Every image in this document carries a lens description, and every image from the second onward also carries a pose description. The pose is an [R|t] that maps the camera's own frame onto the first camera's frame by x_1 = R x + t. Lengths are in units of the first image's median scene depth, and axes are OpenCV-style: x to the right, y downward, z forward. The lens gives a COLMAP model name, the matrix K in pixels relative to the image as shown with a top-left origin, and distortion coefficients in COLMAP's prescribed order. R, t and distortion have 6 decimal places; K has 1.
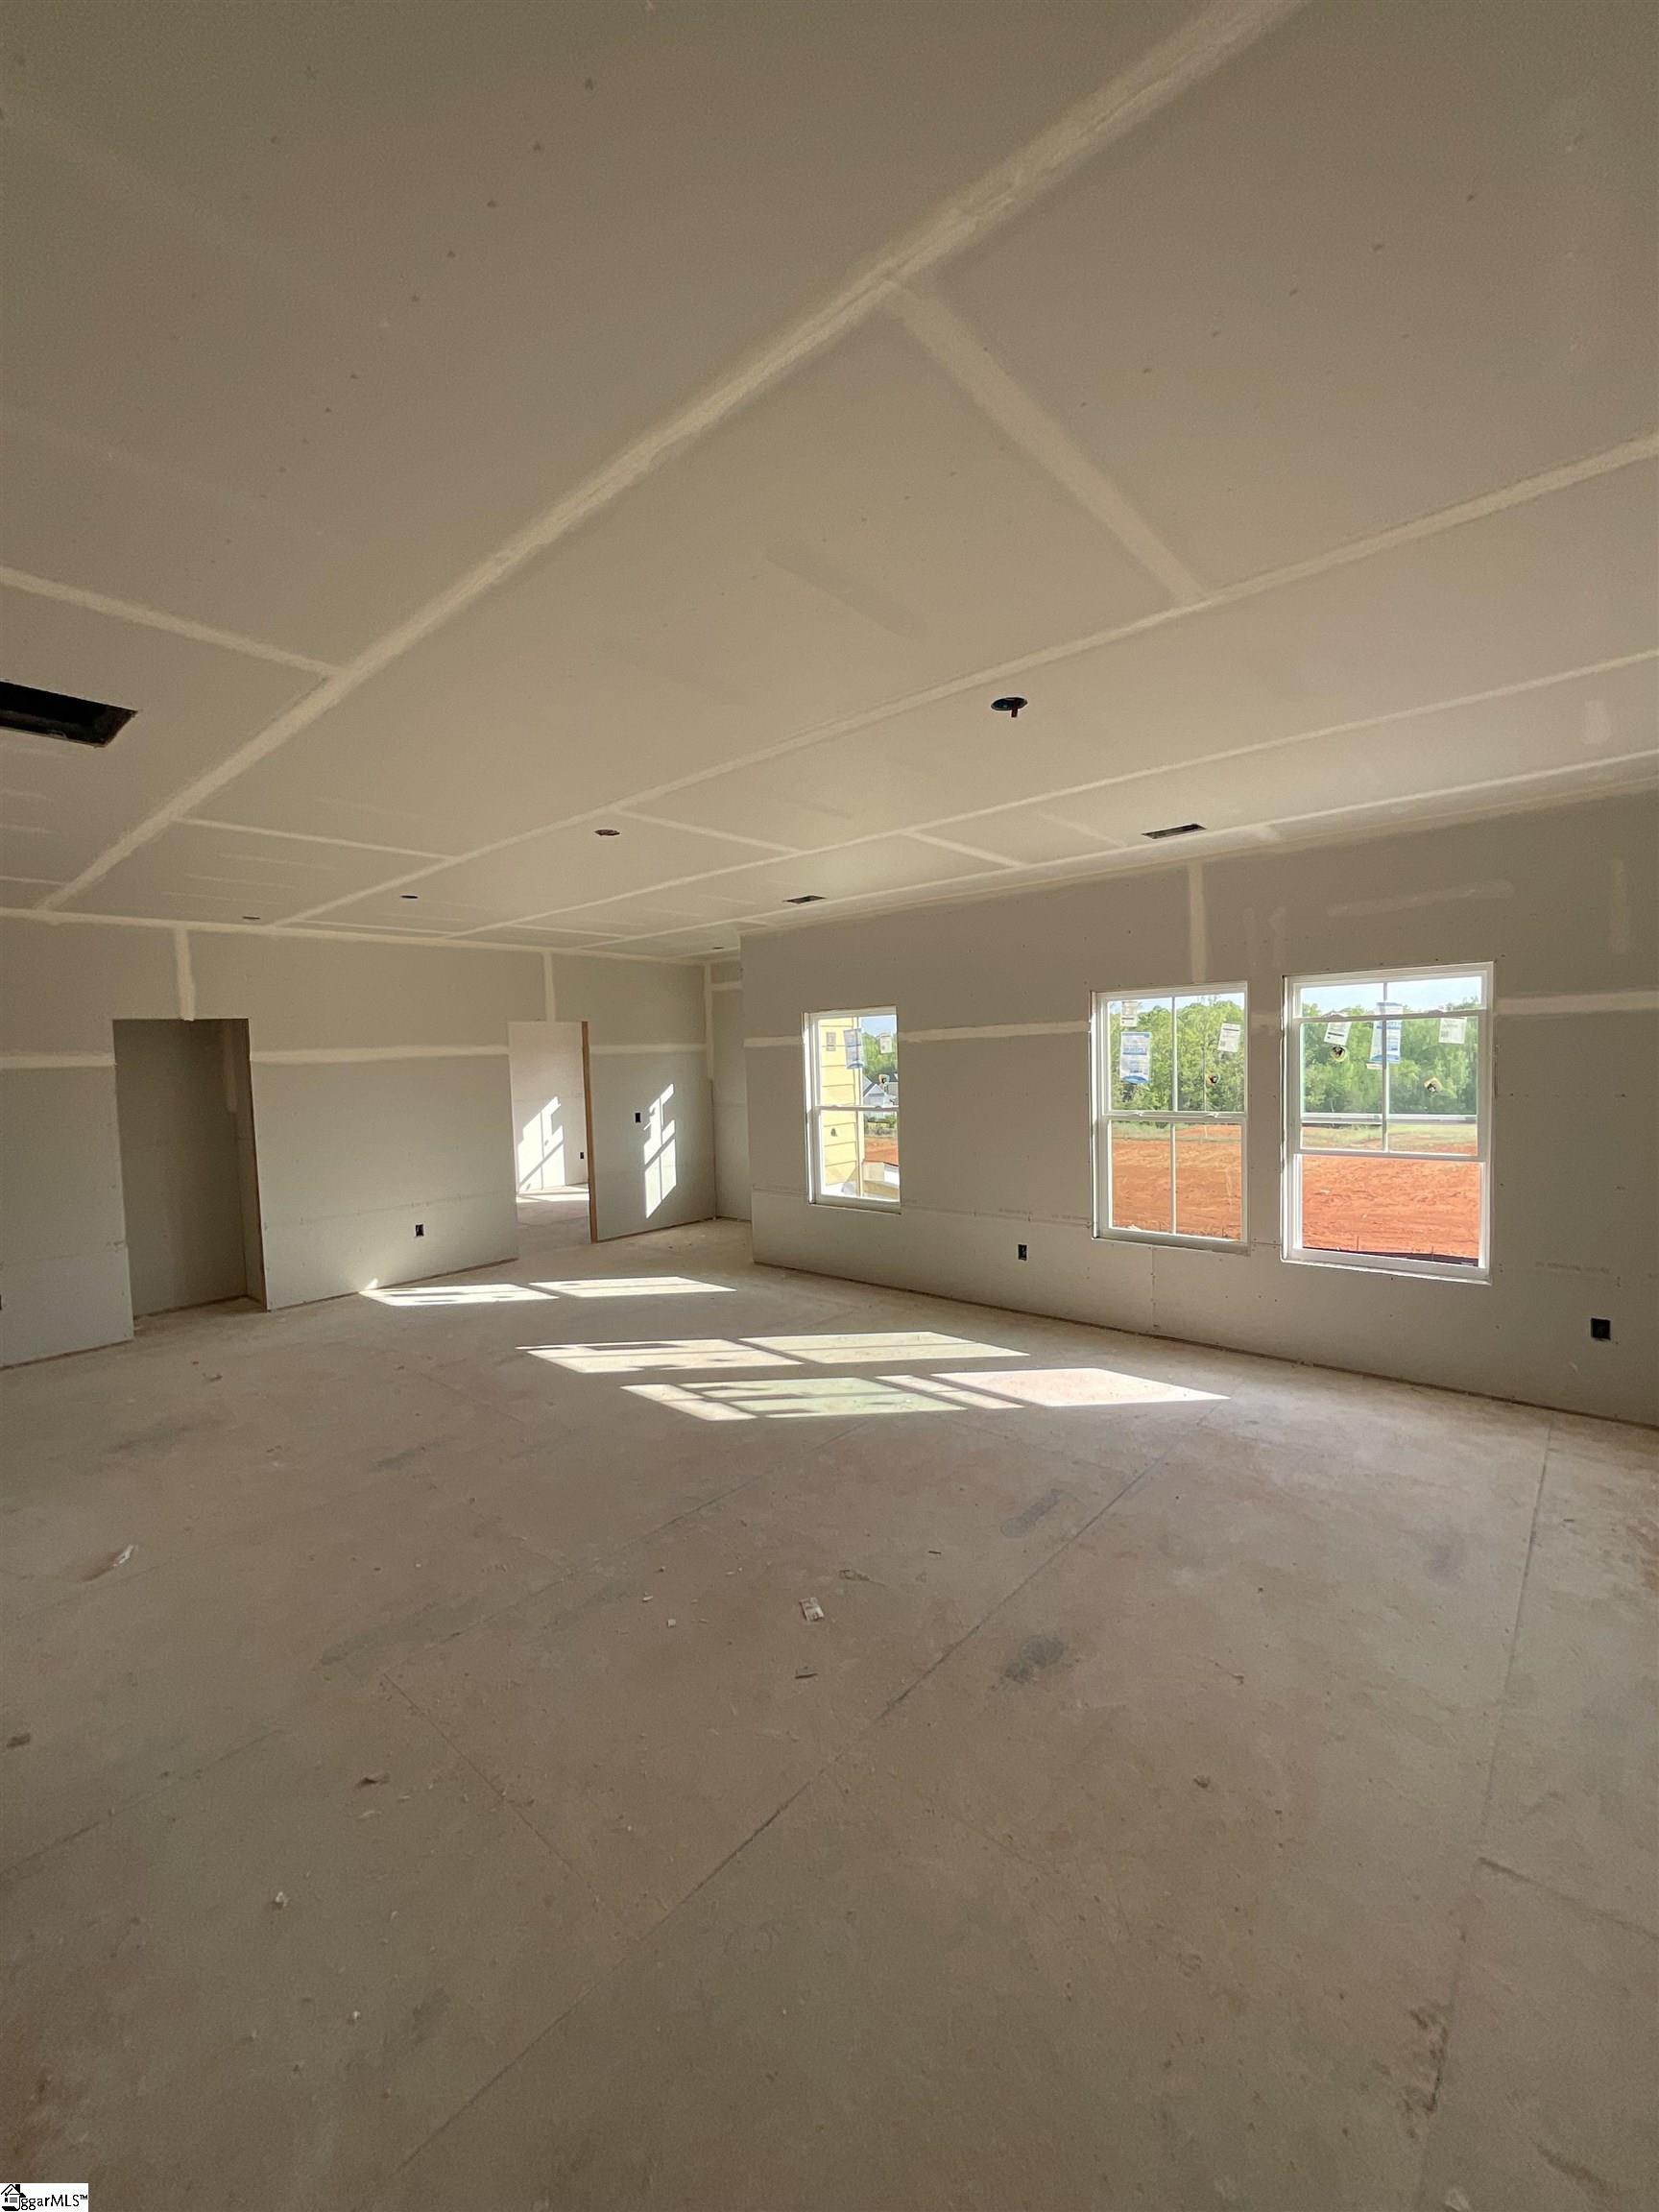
lens RADIAL K [[893.1, 0, 822.5], [0, 893.1, 1099.3], [0, 0, 1]] dist [-0.001275, 0.000799]
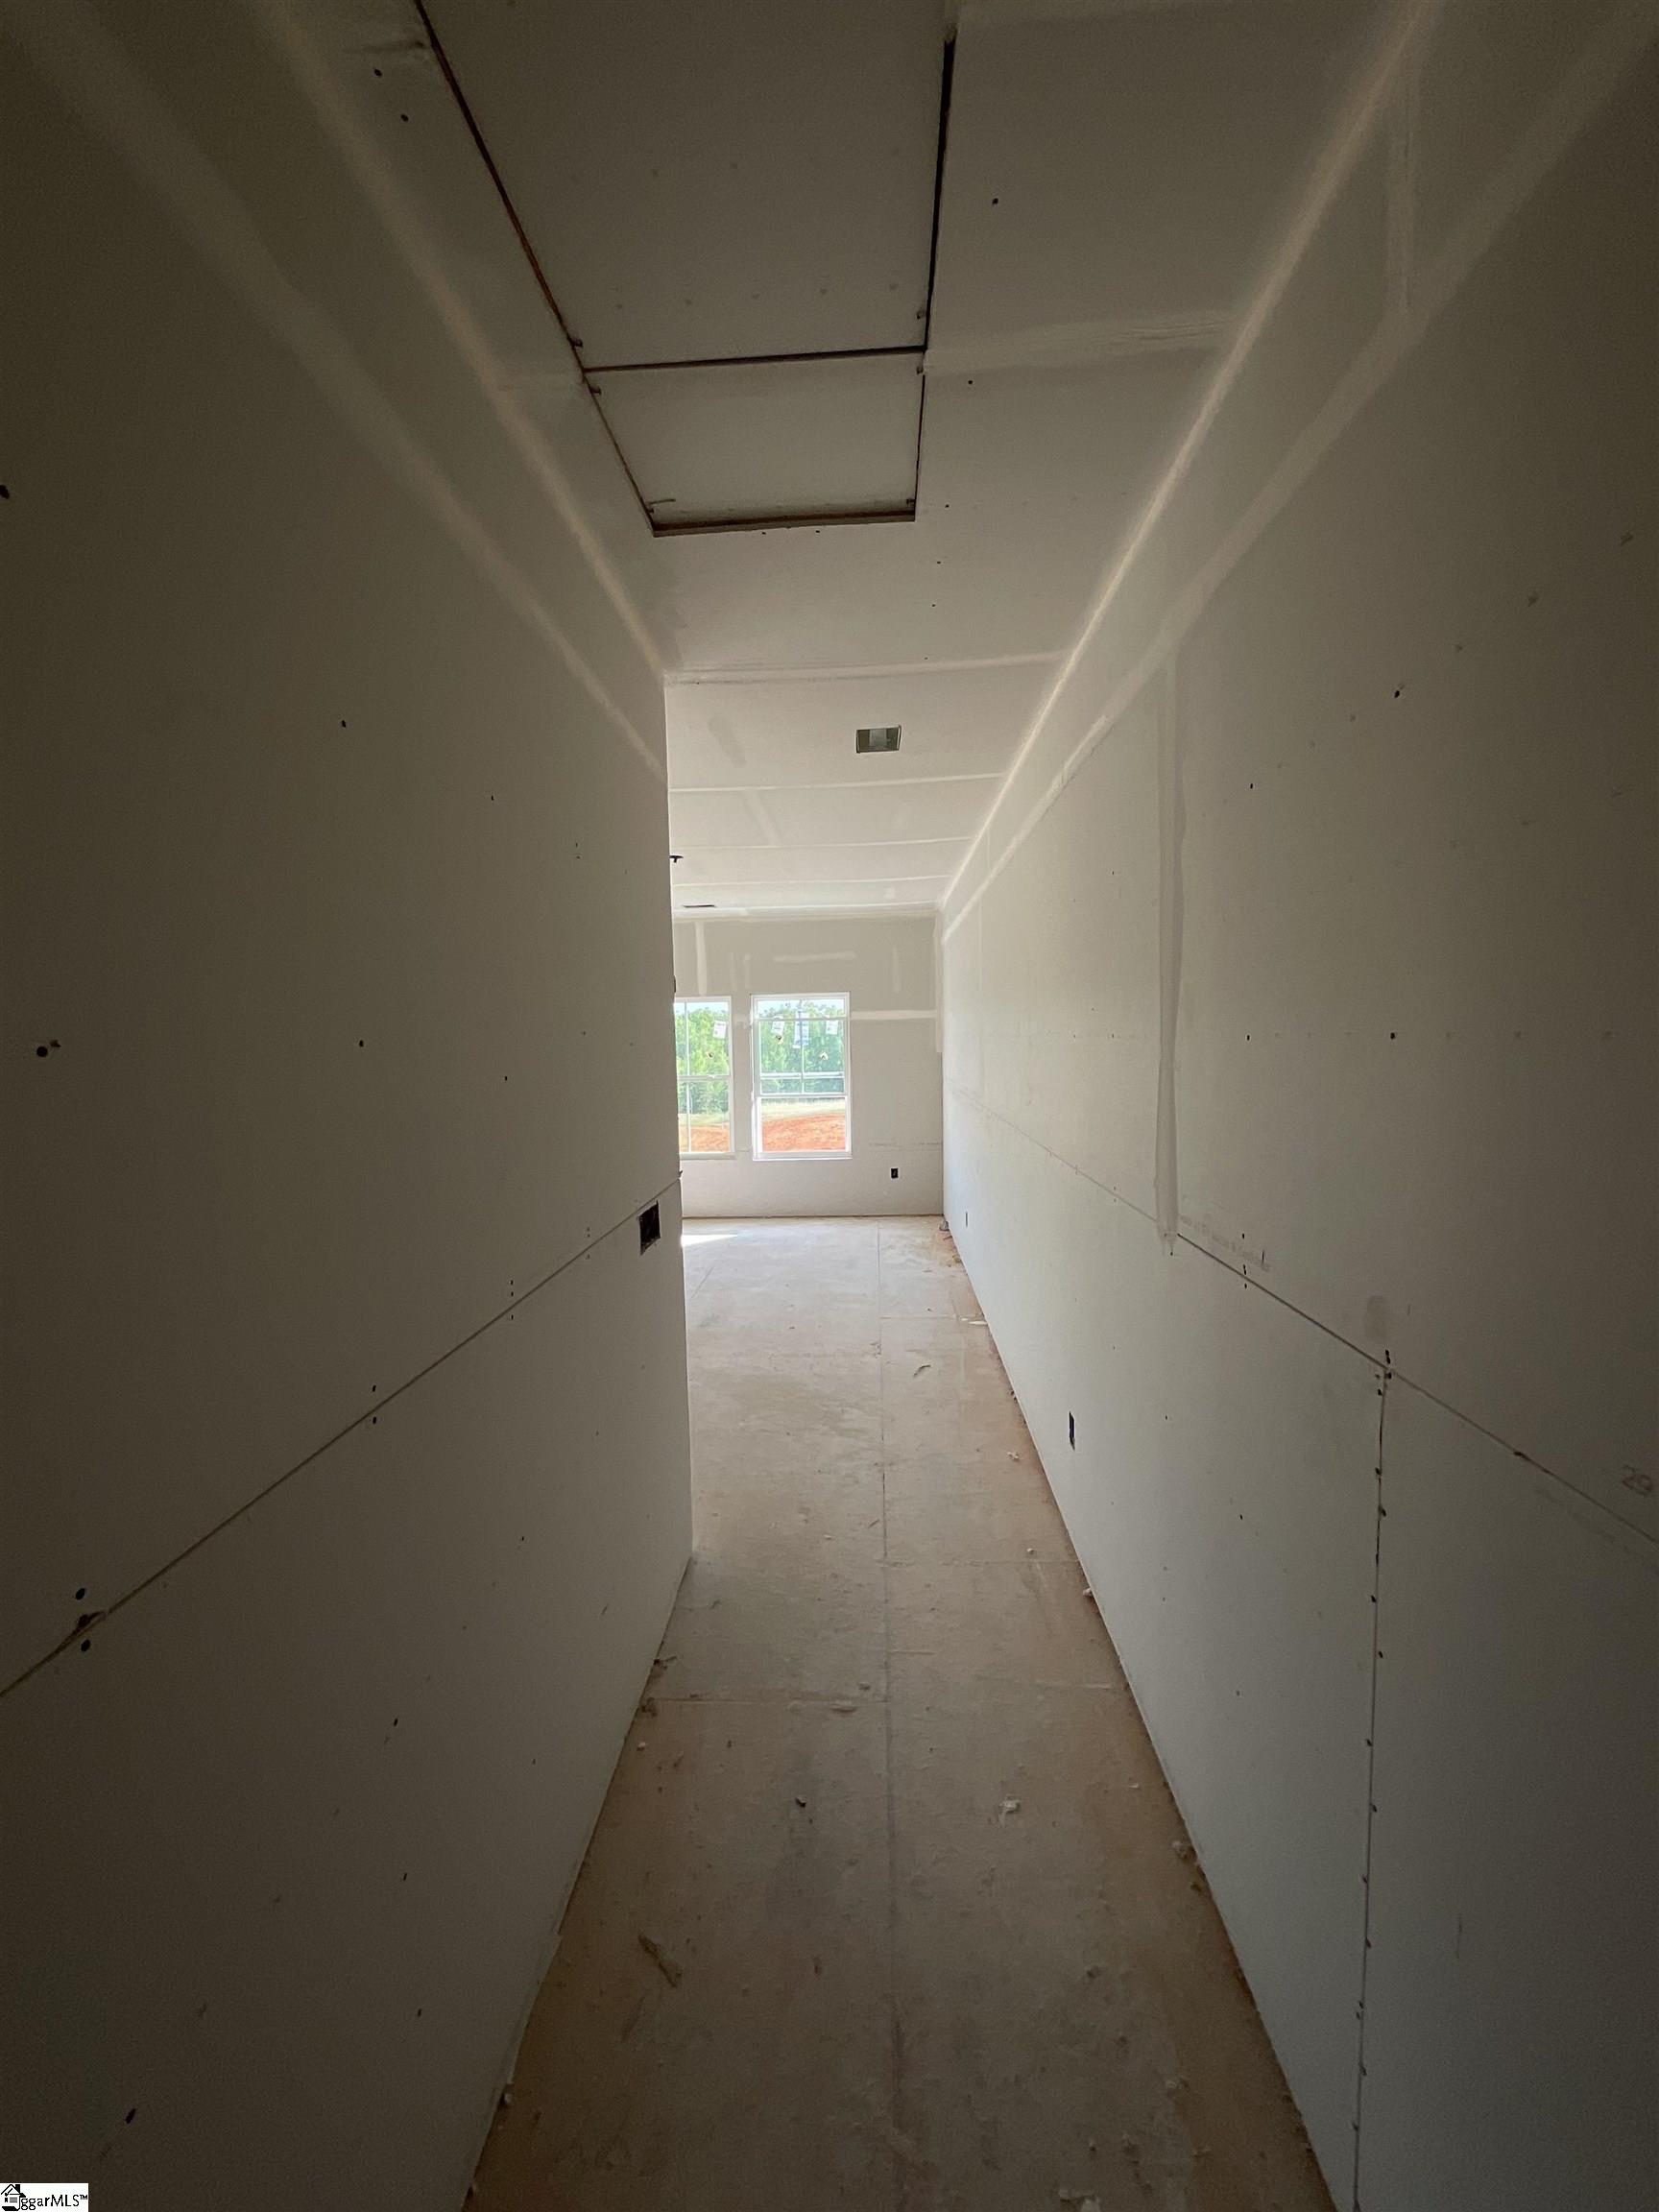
lens RADIAL K [[893.1, 0, 827.6], [0, 893.1, 1109.1], [0, 0, 1]] dist [-0.001275, 0.000799]
pose [[0.780358, -0.037517, 0.624206, -0.474651], [0.028437, 0.999295, 0.024509, 0.048684], [-0.624686, -0.001375, 0.780875, -0.460379]]
